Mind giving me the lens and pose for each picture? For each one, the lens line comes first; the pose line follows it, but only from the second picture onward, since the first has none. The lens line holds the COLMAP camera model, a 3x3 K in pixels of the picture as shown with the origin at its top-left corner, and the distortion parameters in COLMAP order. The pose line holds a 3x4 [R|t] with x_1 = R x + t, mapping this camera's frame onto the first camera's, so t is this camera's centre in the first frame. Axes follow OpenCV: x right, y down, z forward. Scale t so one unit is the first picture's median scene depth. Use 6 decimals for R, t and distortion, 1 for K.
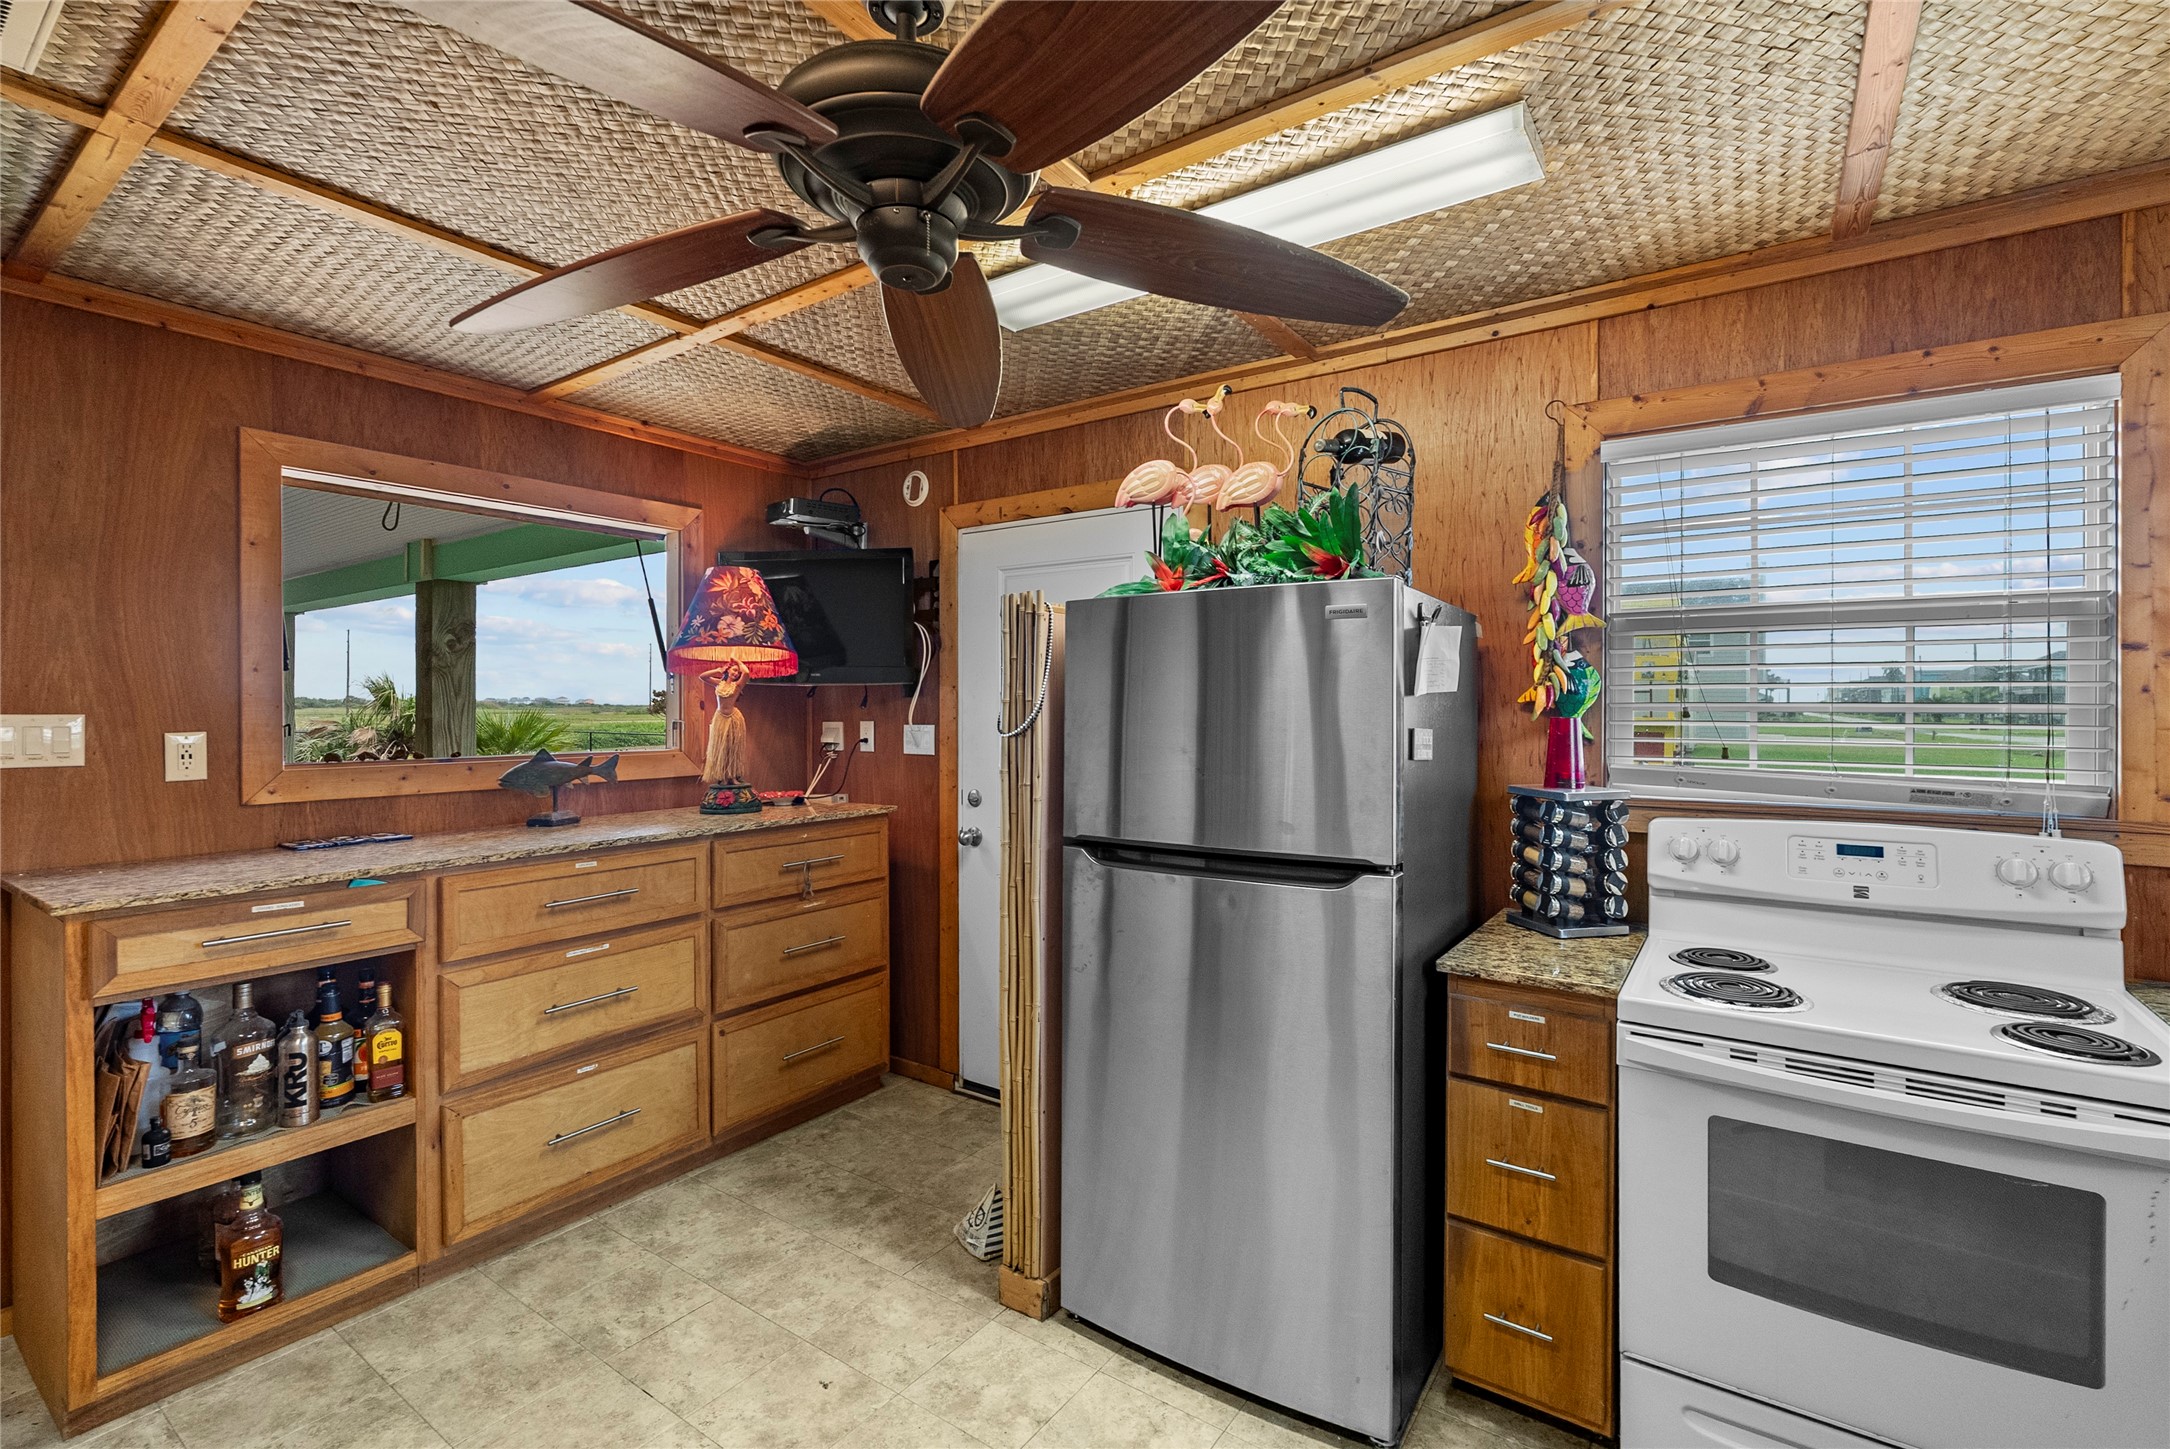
lens RADIAL K [[969.3, 0, 1082.7], [0, 969.3, 703.7], [0, 0, 1]] dist [-0.004707, 0.000520]
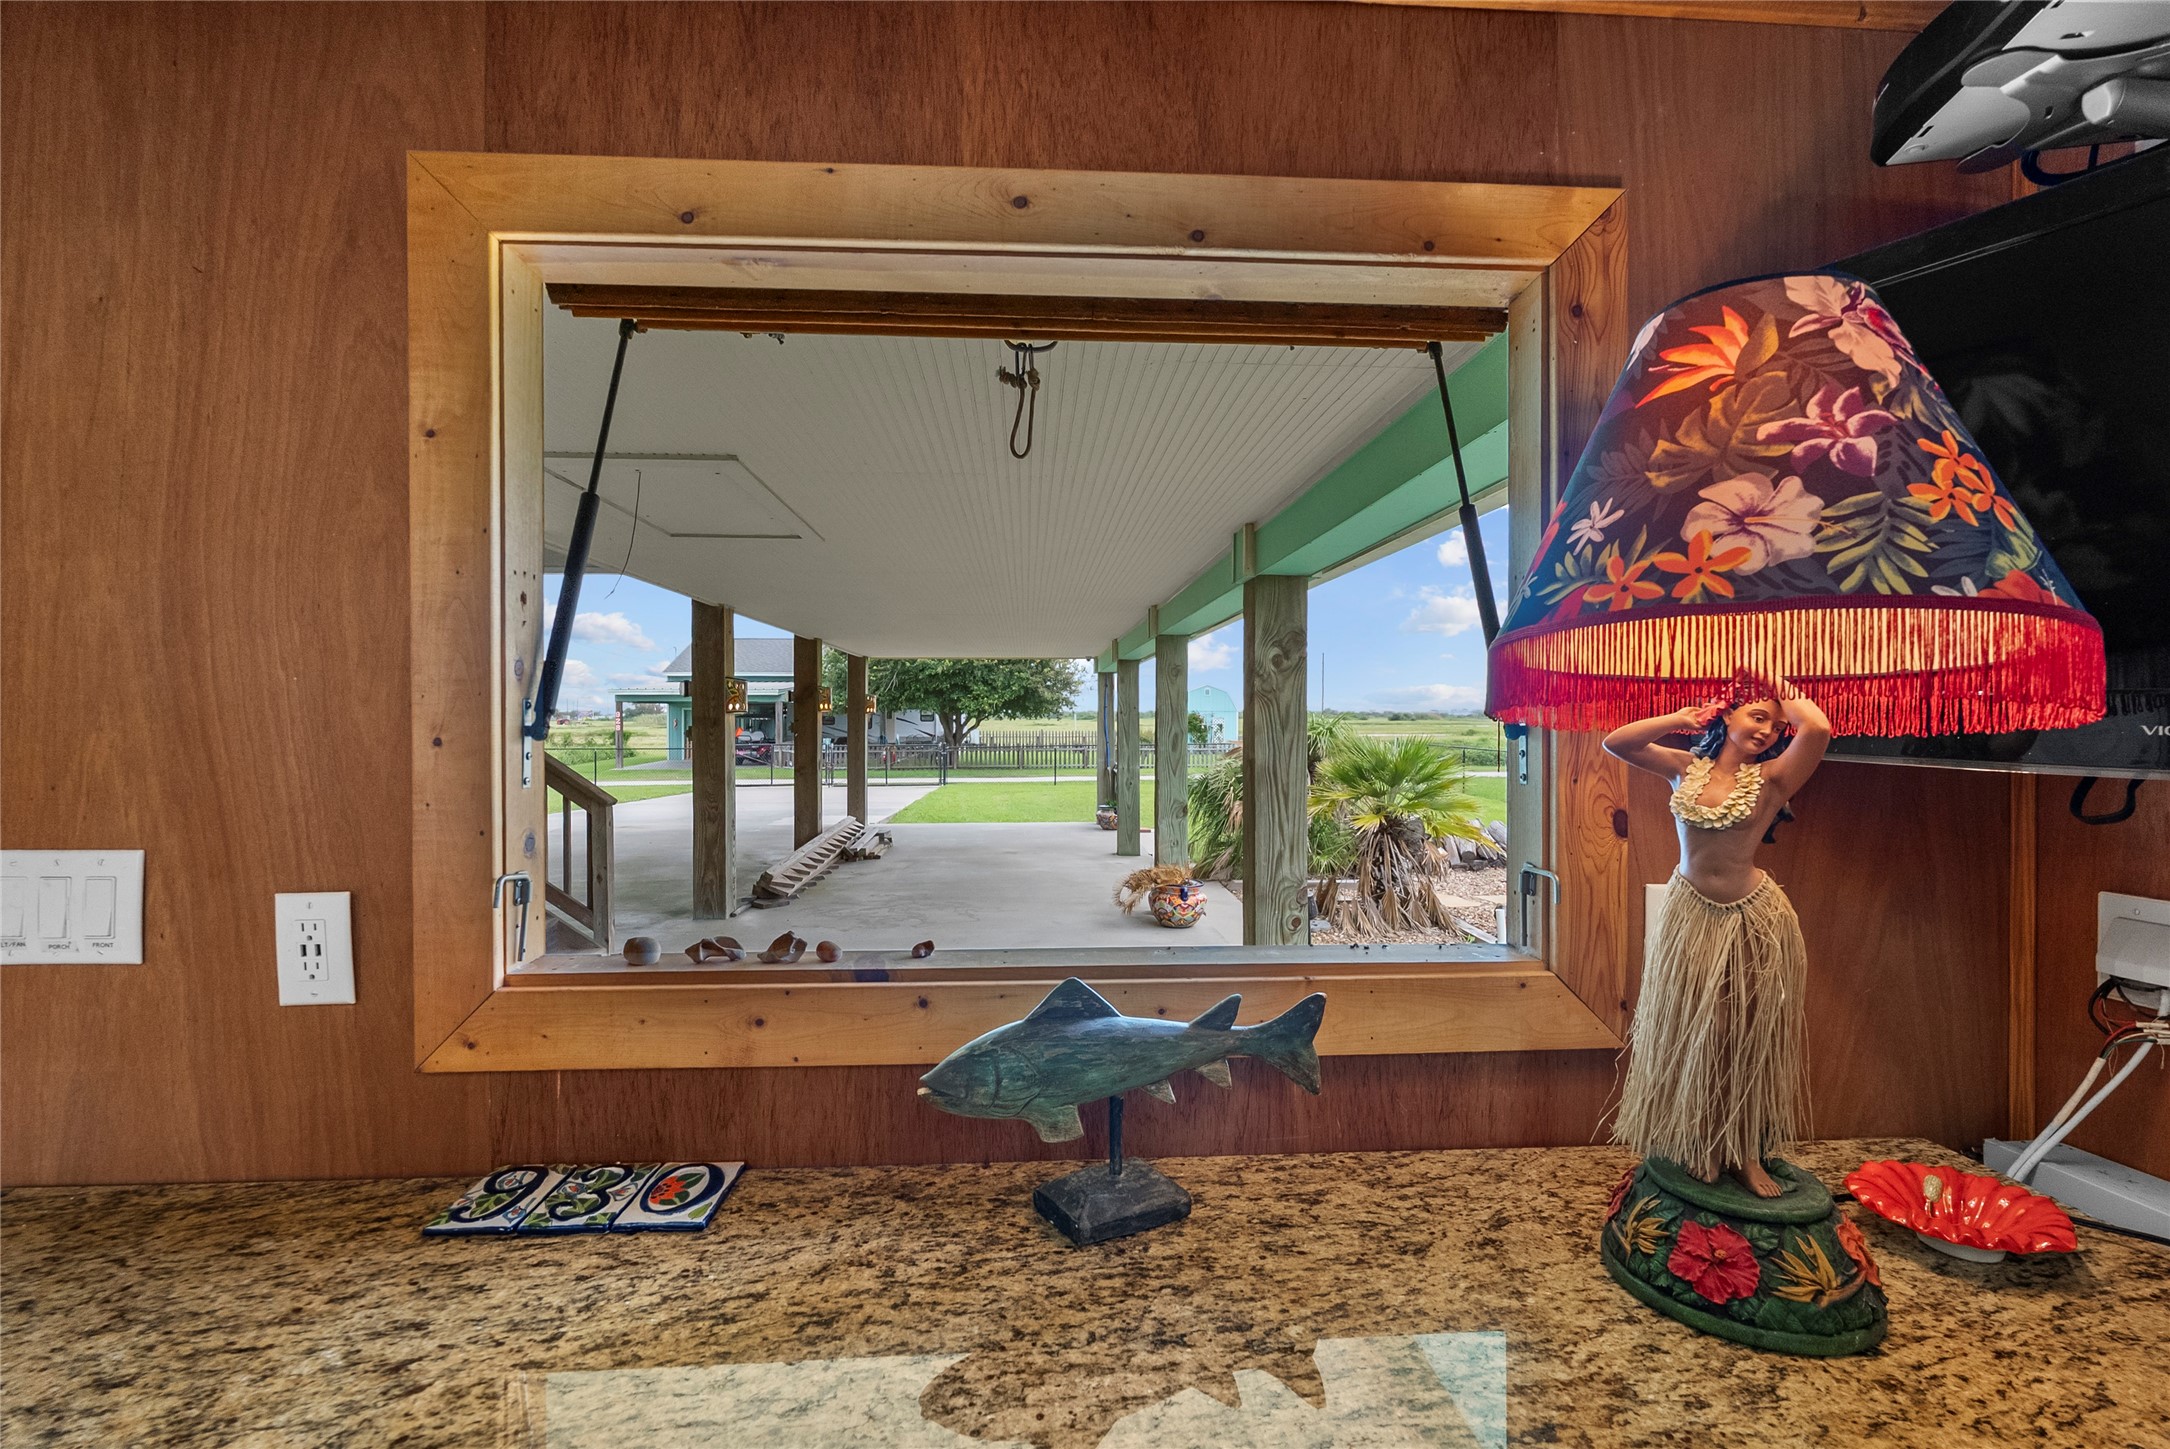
lens RADIAL K [[978.1, 0, 1075.3], [0, 978.1, 719.8], [0, 0, 1]] dist [-0.004146, -0.000125]
pose [[0.620676, 0.004513, -0.784054, -0.285136], [0.000158, 0.999983, 0.005881, -0.036903], [0.784067, -0.003774, 0.620665, 0.744575]]
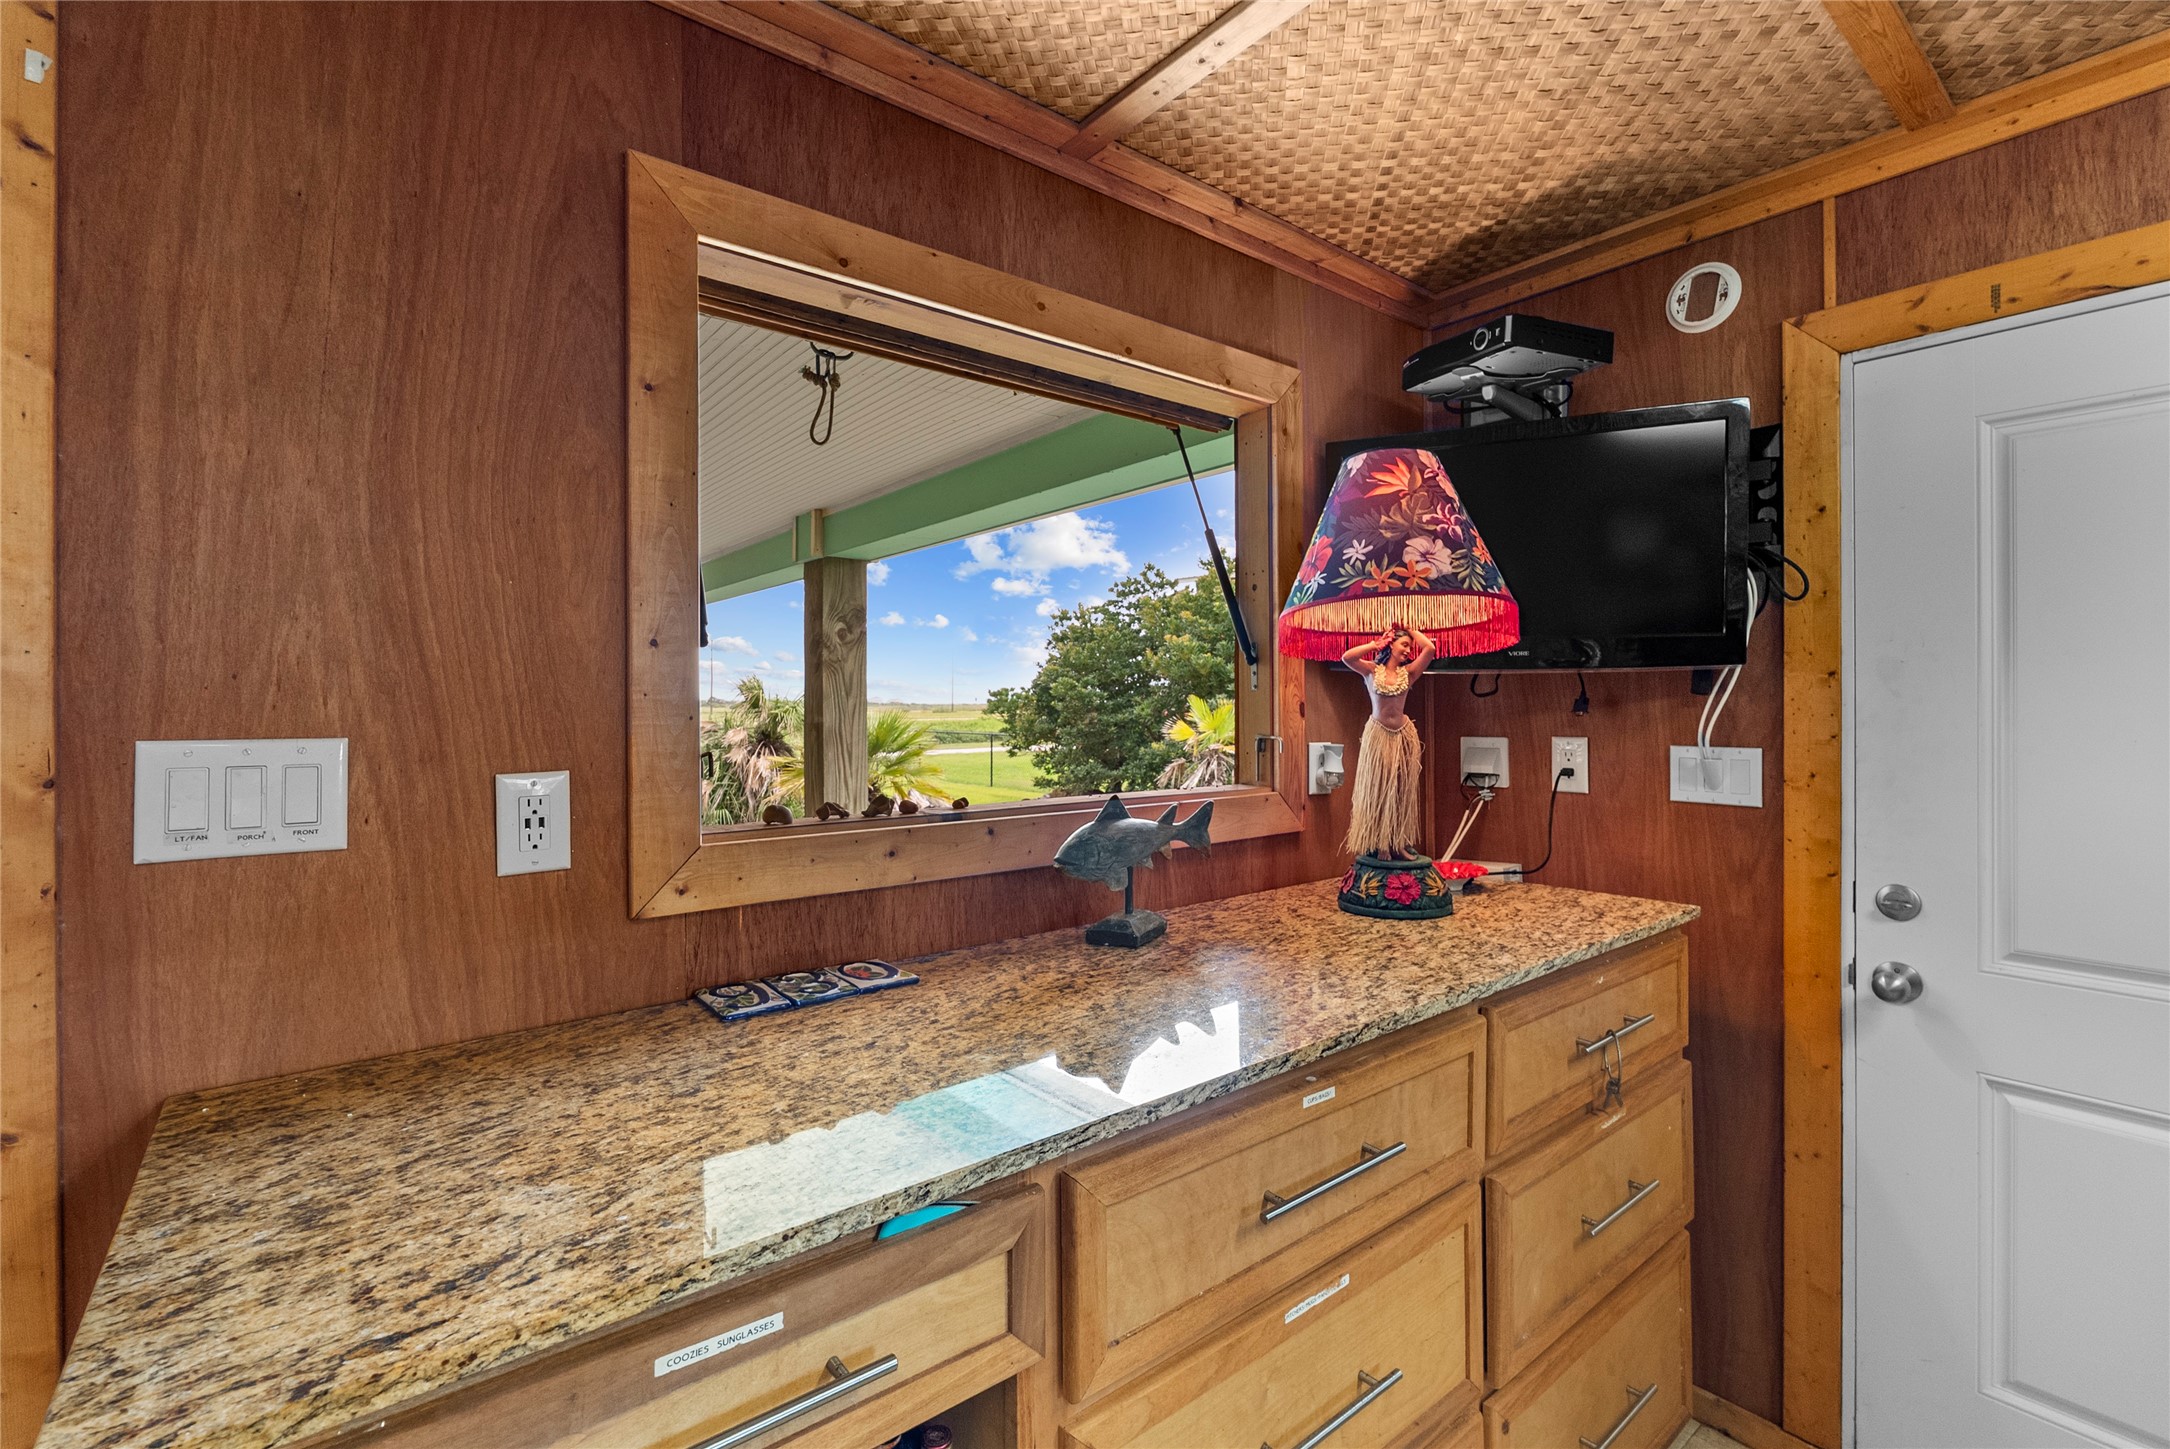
lens RADIAL K [[972.0, 0, 1086.4], [0, 972.0, 697.2], [0, 0, 1]] dist [-0.002933, -0.000082]
pose [[0.960899, -0.003921, -0.276871, -0.395151], [0.002592, 0.999983, -0.005168, -0.003689], [0.276887, 0.004249, 0.960893, 0.455941]]
